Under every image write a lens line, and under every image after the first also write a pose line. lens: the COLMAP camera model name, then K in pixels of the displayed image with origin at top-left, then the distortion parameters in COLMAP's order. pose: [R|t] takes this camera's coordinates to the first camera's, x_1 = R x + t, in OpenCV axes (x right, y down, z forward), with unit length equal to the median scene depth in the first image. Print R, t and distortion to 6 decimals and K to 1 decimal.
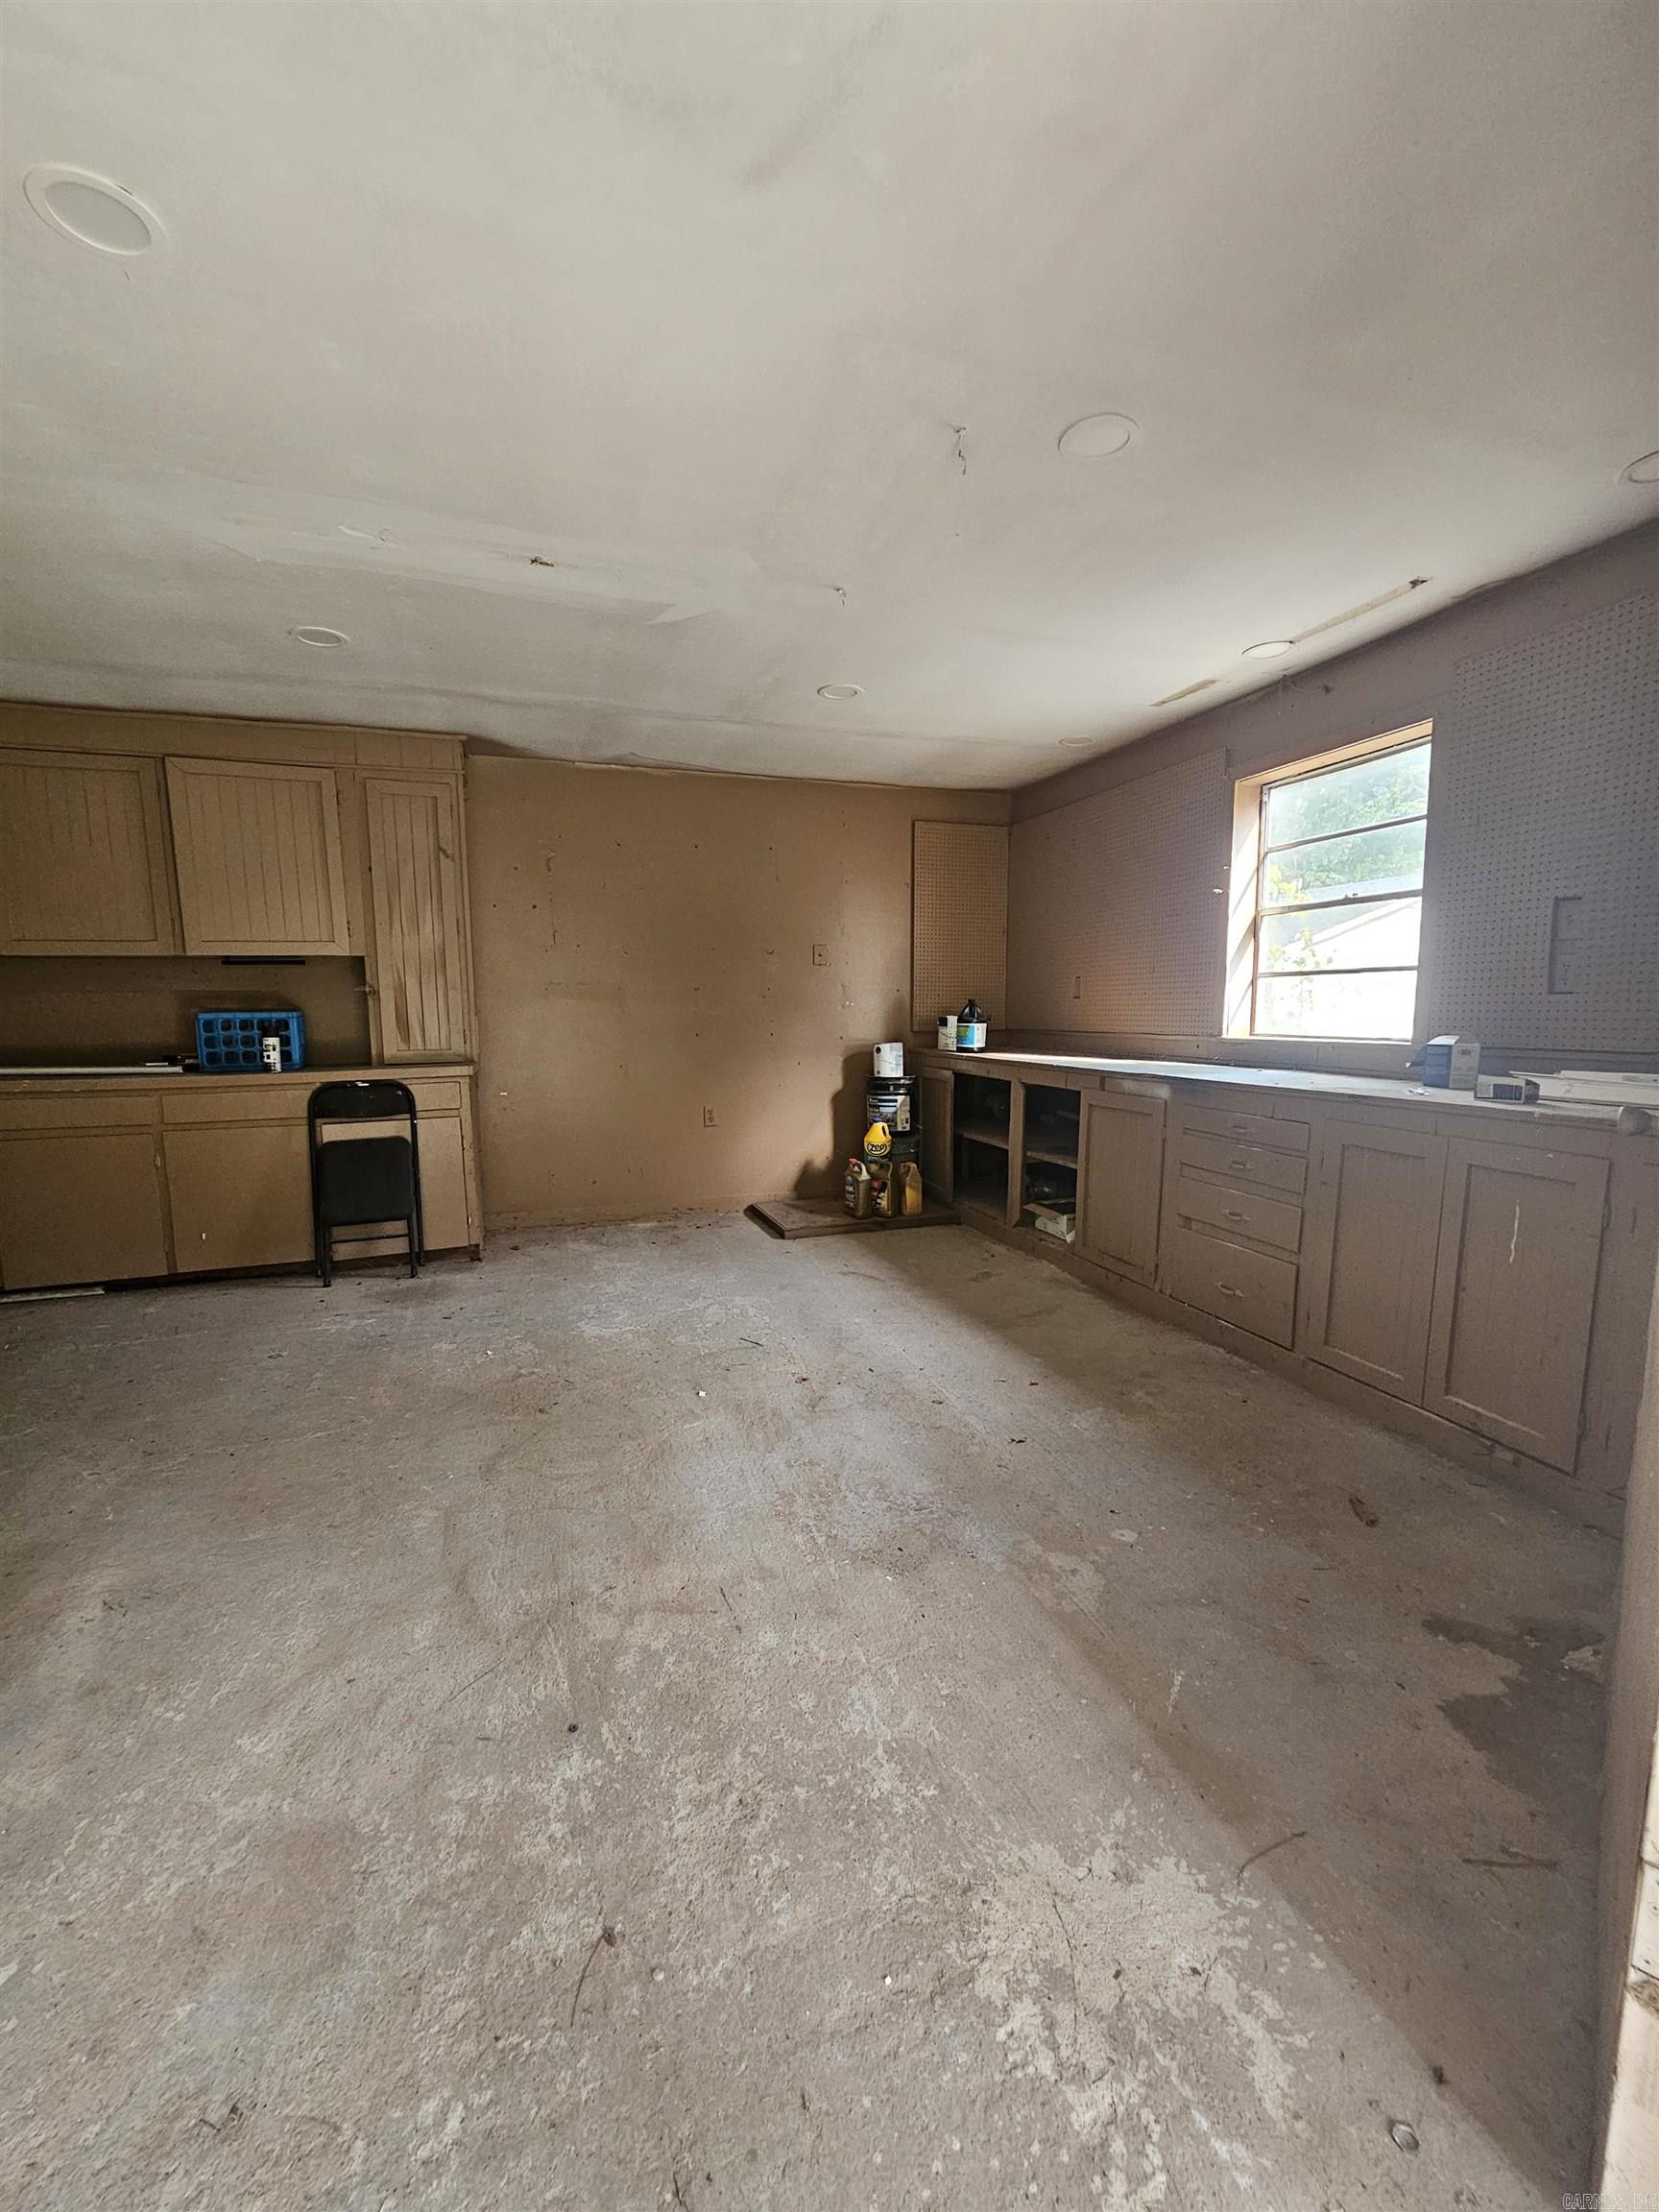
lens RADIAL K [[906.6, 0, 829.5], [0, 906.6, 1106.0], [0, 0, 1]] dist [0.000561, -0.000579]
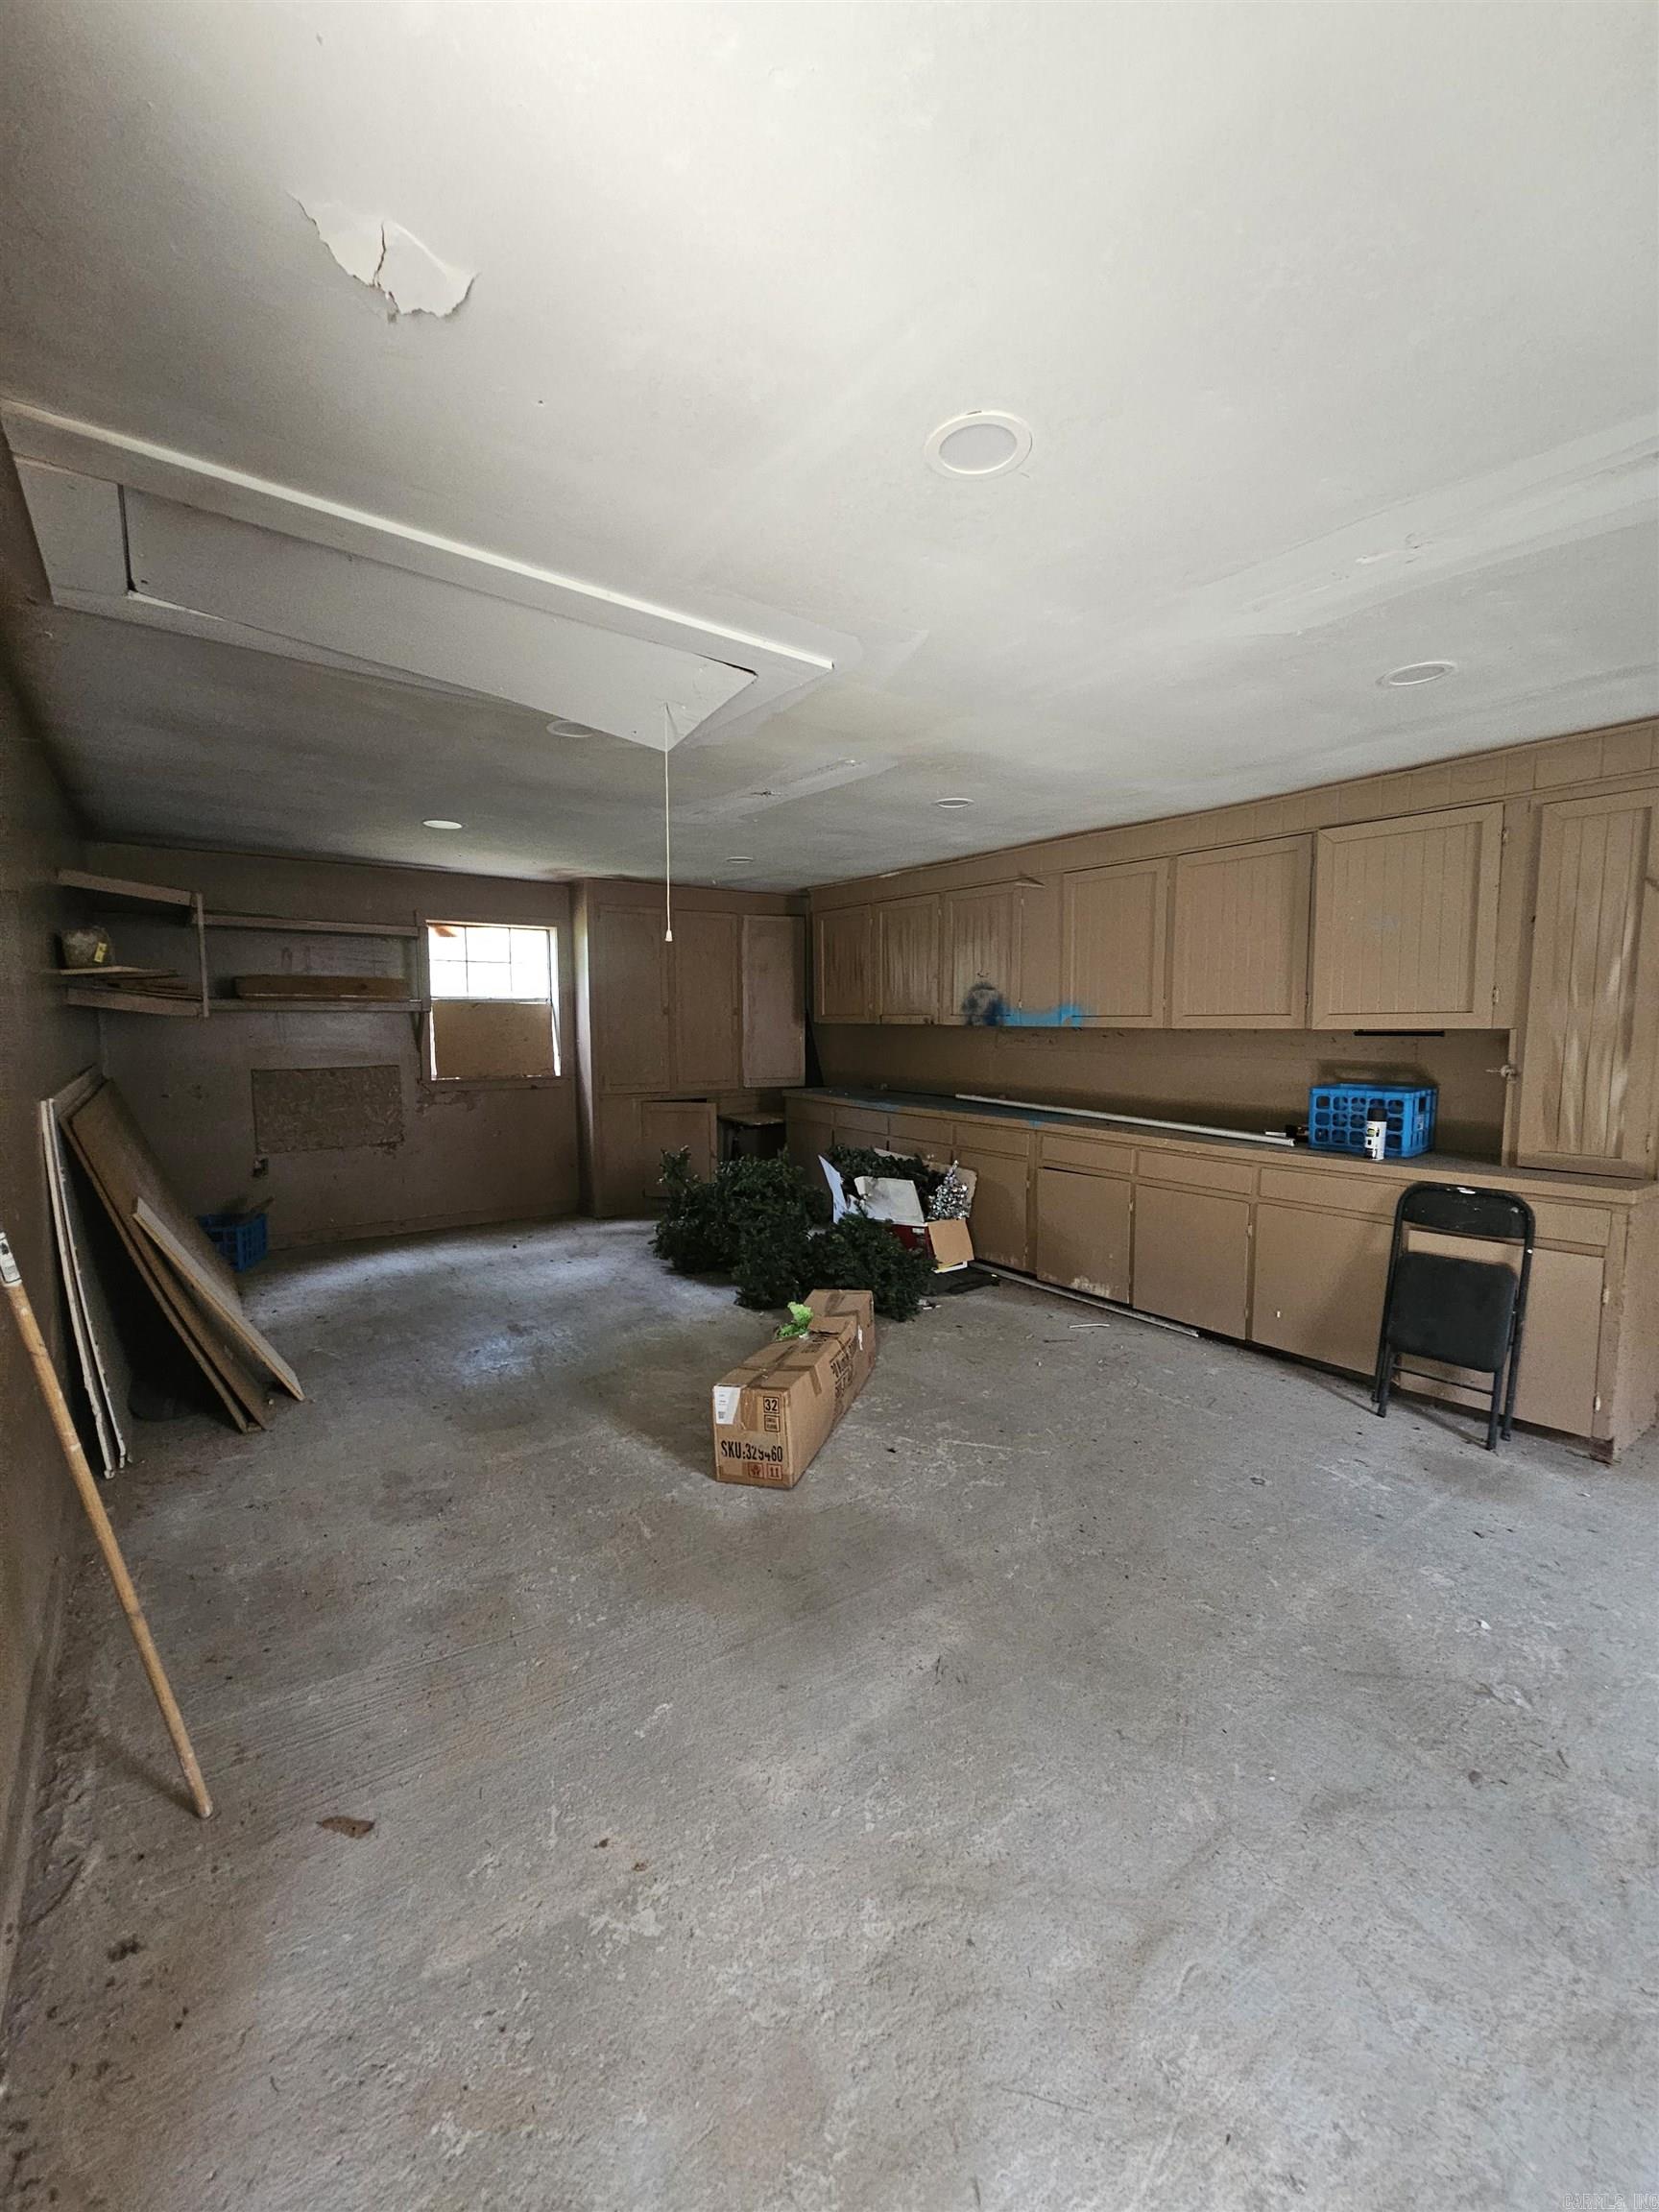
lens RADIAL K [[906.6, 0, 829.5], [0, 906.6, 1106.0], [0, 0, 1]] dist [0.000561, -0.000579]
pose [[0.291339, 0.102192, -0.951146, 0.085378], [-0.105442, 0.991650, 0.074247, -0.101593], [0.950791, 0.078659, 0.299681, 0.211600]]
